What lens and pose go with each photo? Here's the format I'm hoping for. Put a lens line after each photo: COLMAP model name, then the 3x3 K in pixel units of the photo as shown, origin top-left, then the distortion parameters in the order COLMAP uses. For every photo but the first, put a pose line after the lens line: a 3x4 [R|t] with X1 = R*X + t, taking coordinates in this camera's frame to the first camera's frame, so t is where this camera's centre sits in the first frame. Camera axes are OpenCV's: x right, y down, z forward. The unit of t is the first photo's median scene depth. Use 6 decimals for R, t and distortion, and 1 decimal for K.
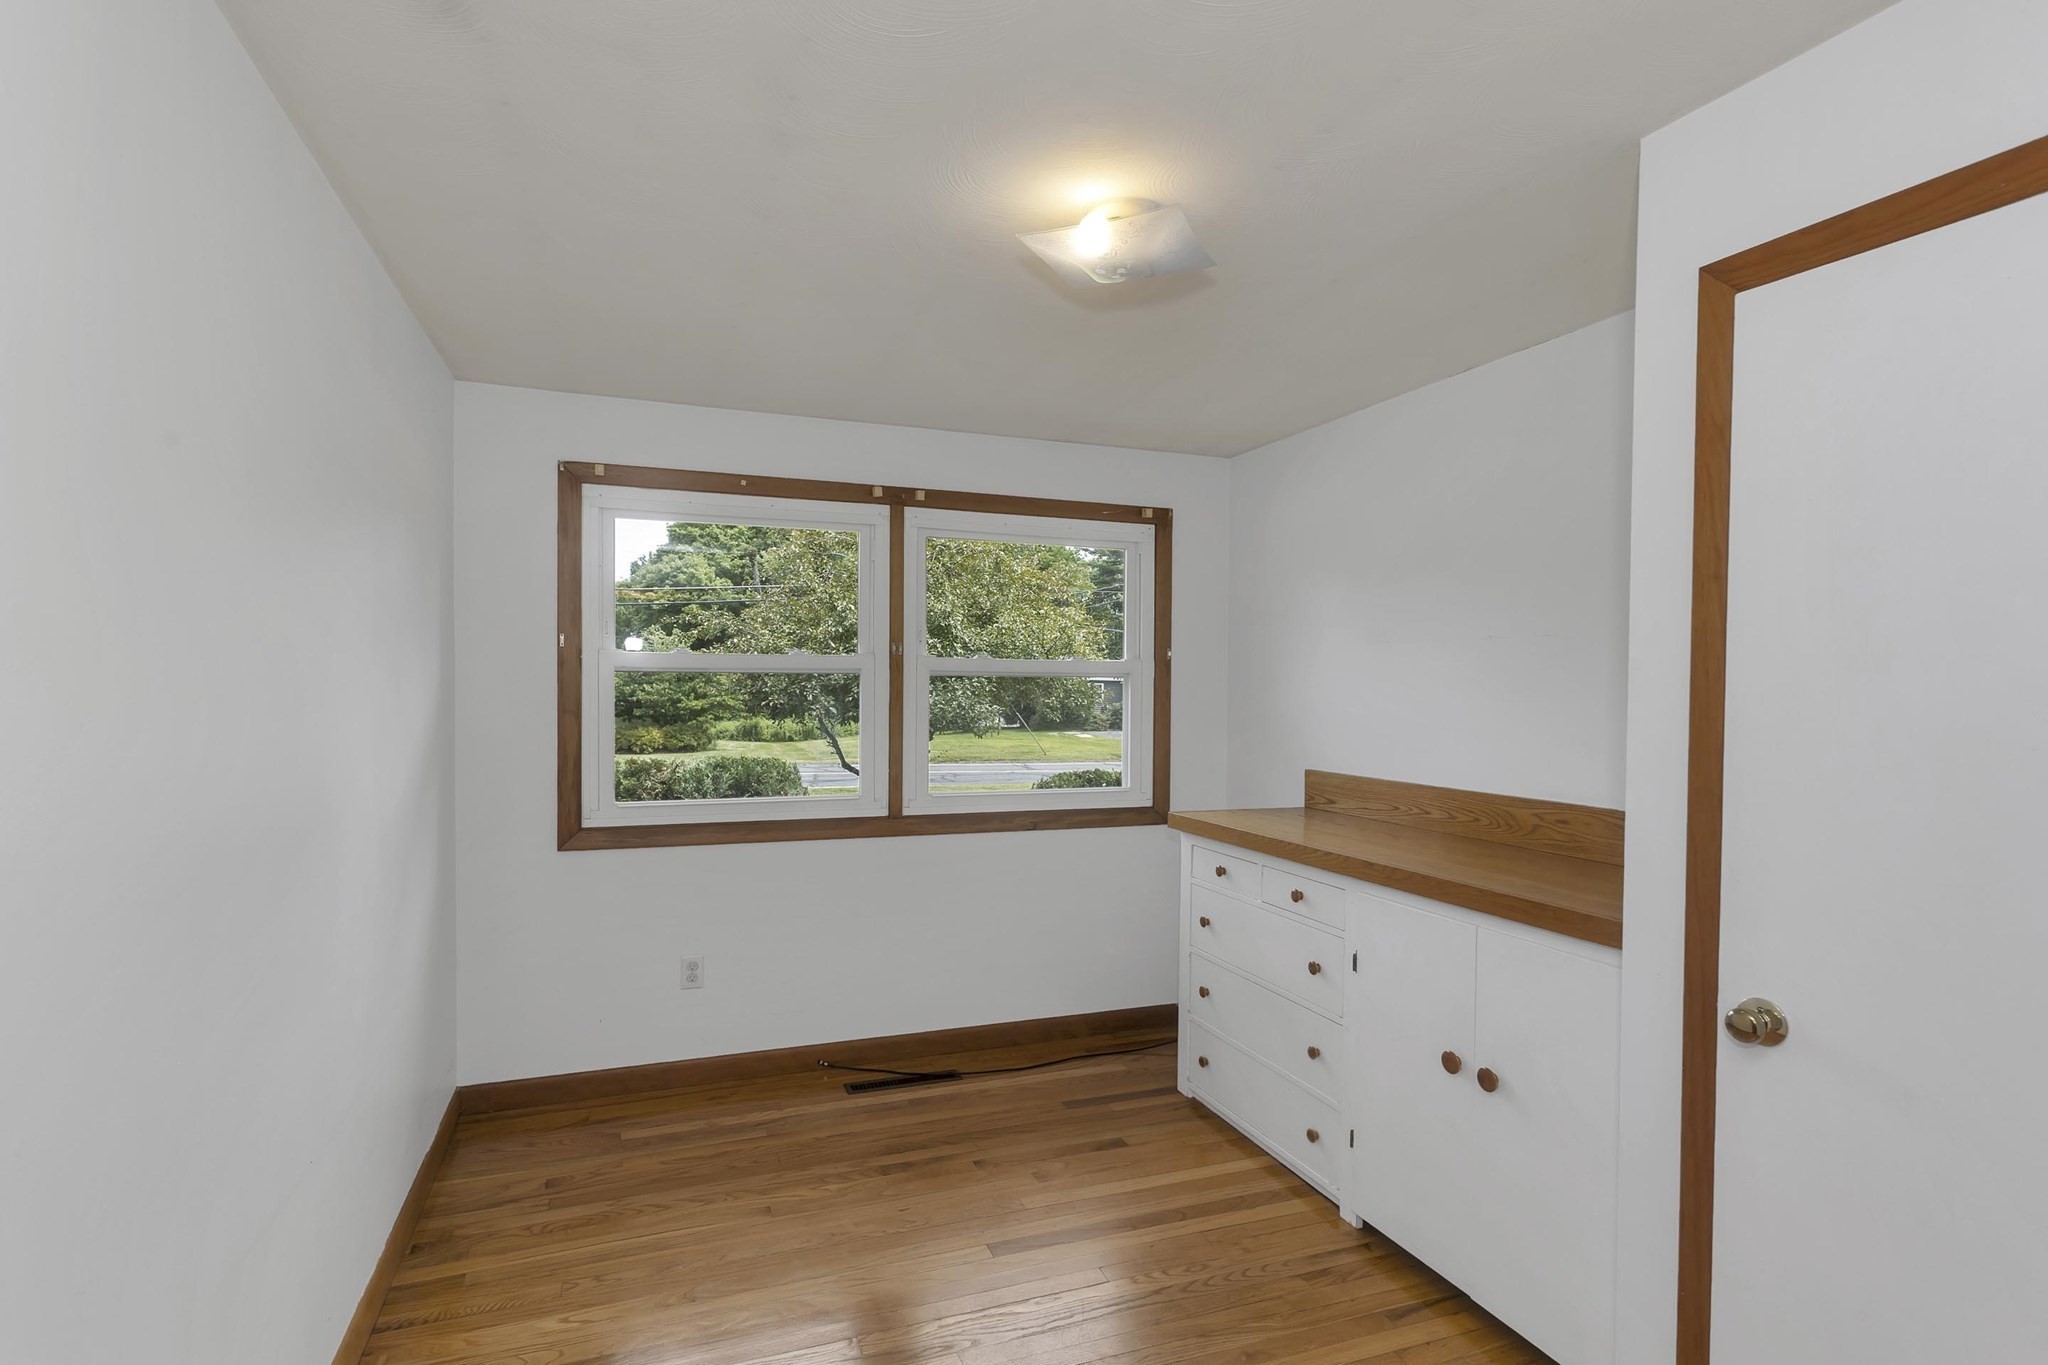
lens RADIAL K [[1000.7, 0, 1027.3], [0, 1000.7, 688.6], [0, 0, 1]] dist [-0.024589, 0.010521]
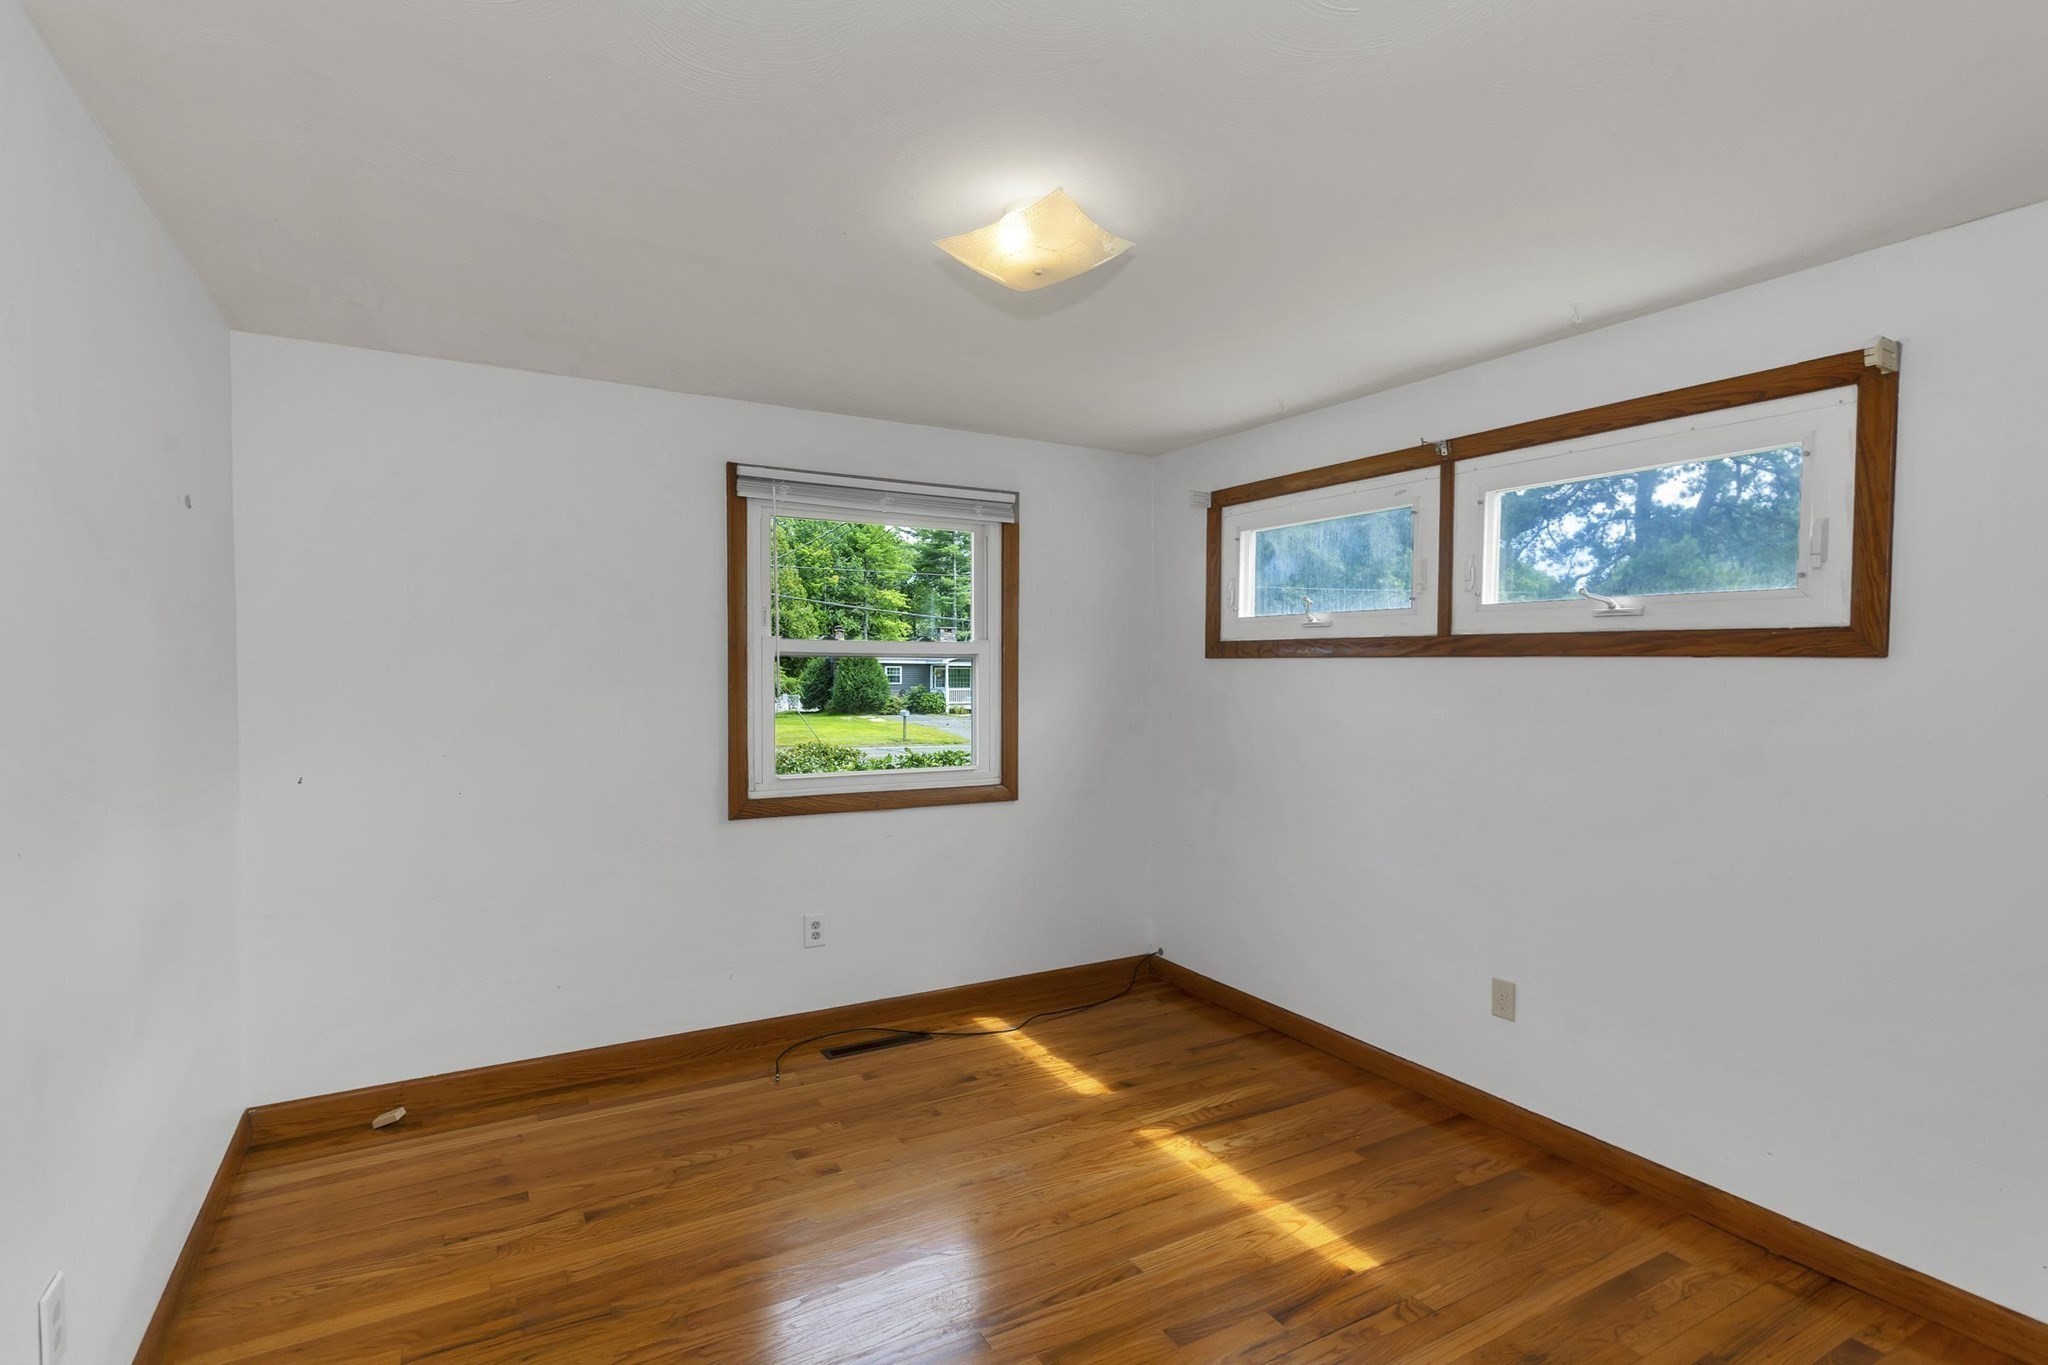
lens RADIAL K [[1000.7, 0, 1018.4], [0, 1000.7, 691.2], [0, 0, 1]] dist [-0.024589, 0.010521]
pose [[0.983334, -0.004081, 0.181762, -0.046352], [0.000321, 0.999785, 0.020711, -0.000192], [-0.181807, -0.020308, 0.983124, -0.016281]]
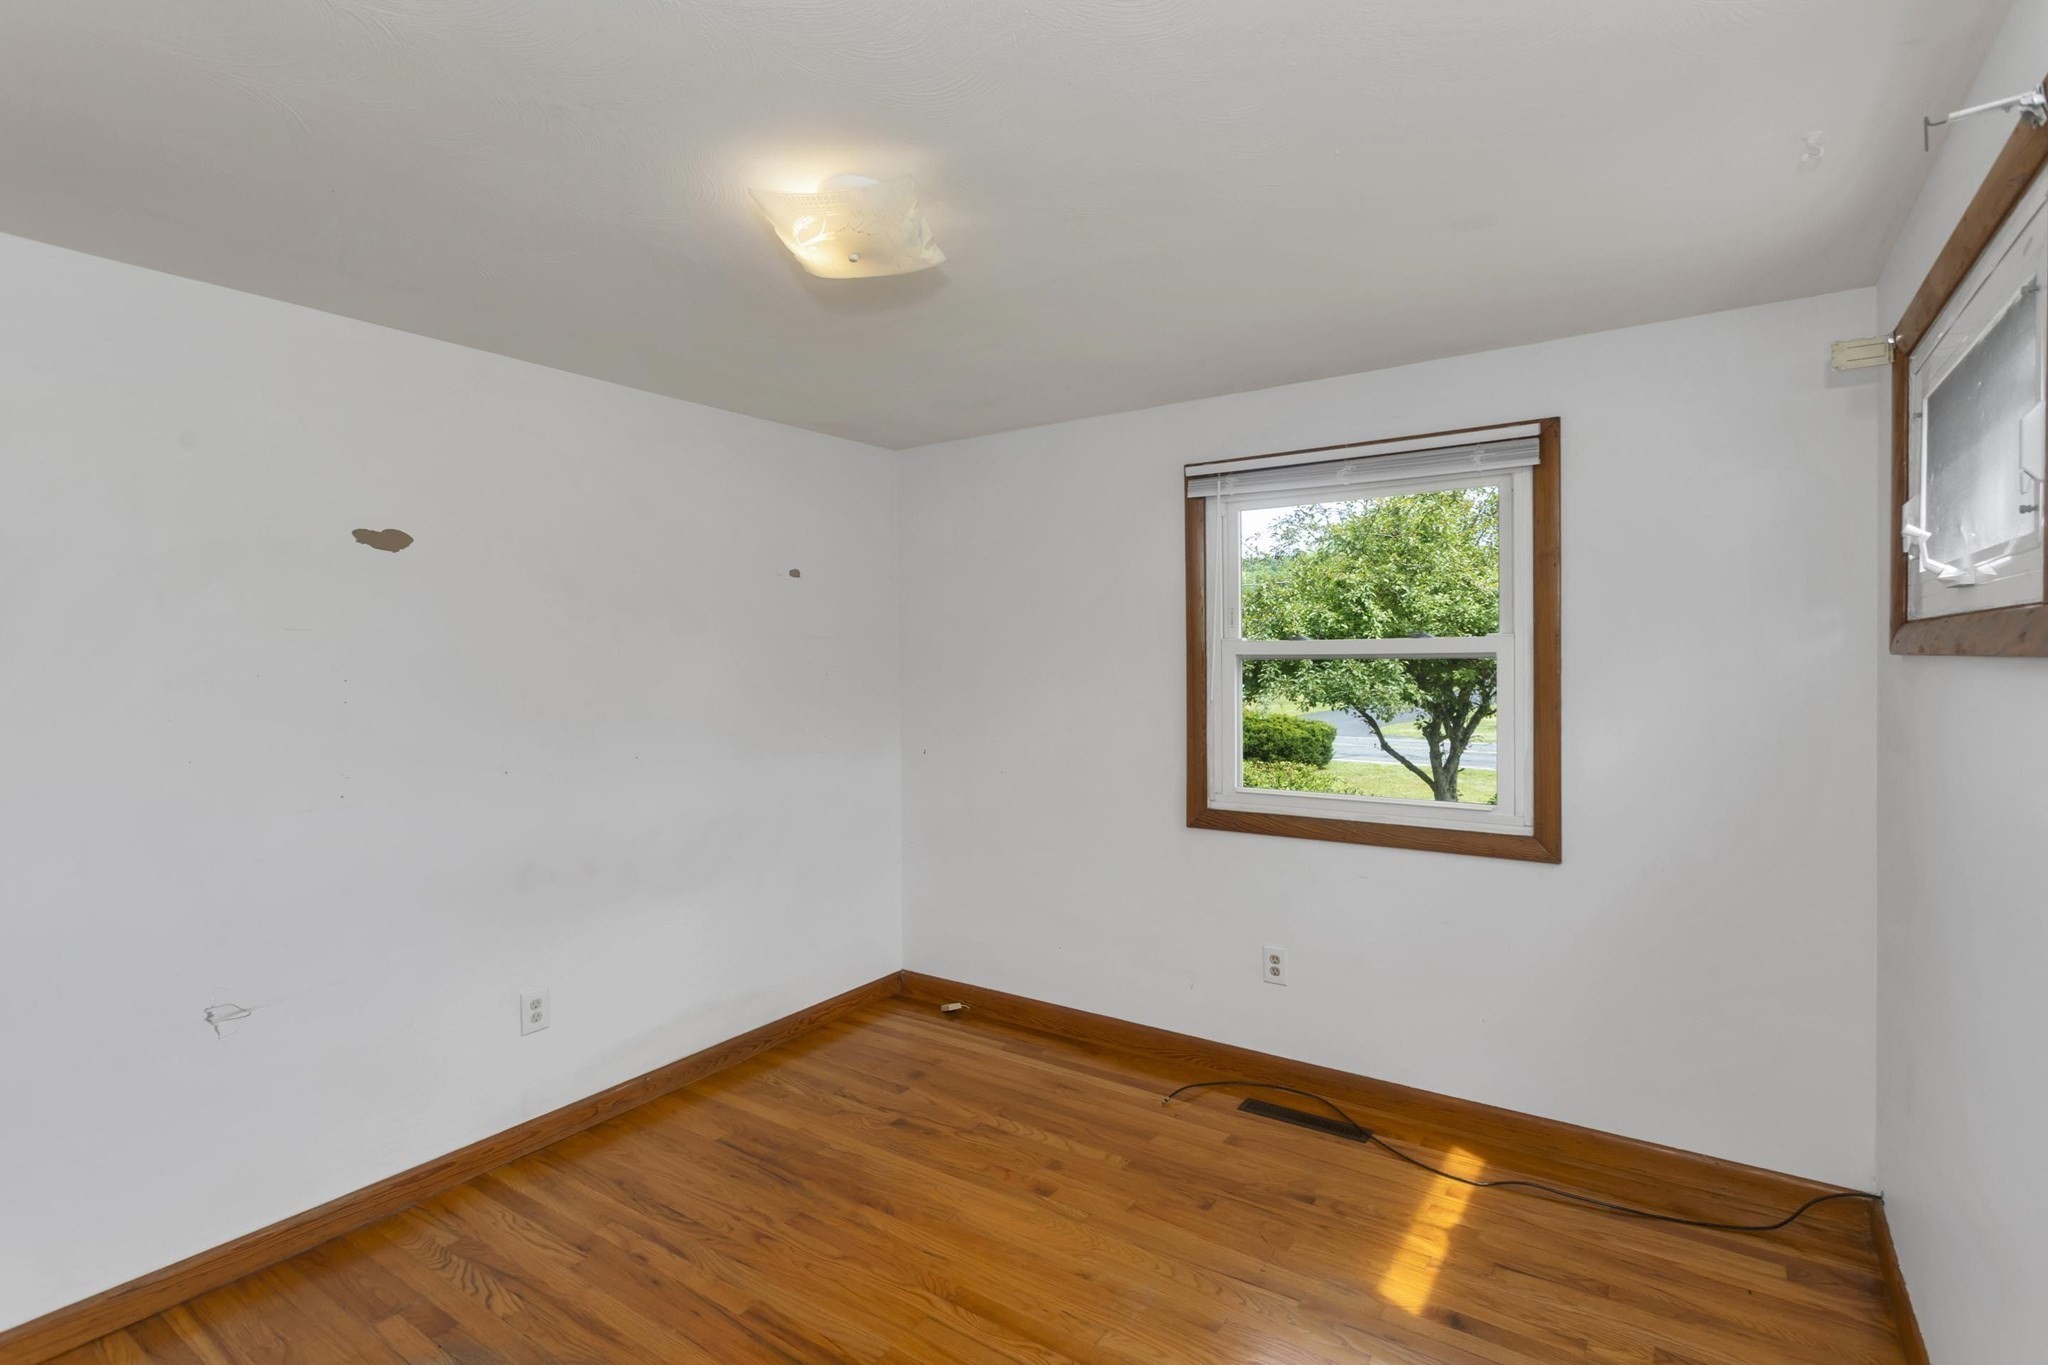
lens RADIAL K [[1000.7, 0, 1064.1], [0, 1000.7, 658.2], [0, 0, 1]] dist [-0.024589, 0.010521]
pose [[0.581311, -0.009295, -0.813628, 0.042463], [0.007429, 0.999954, -0.006116, -0.001798], [0.813648, -0.002489, 0.581353, 0.034398]]
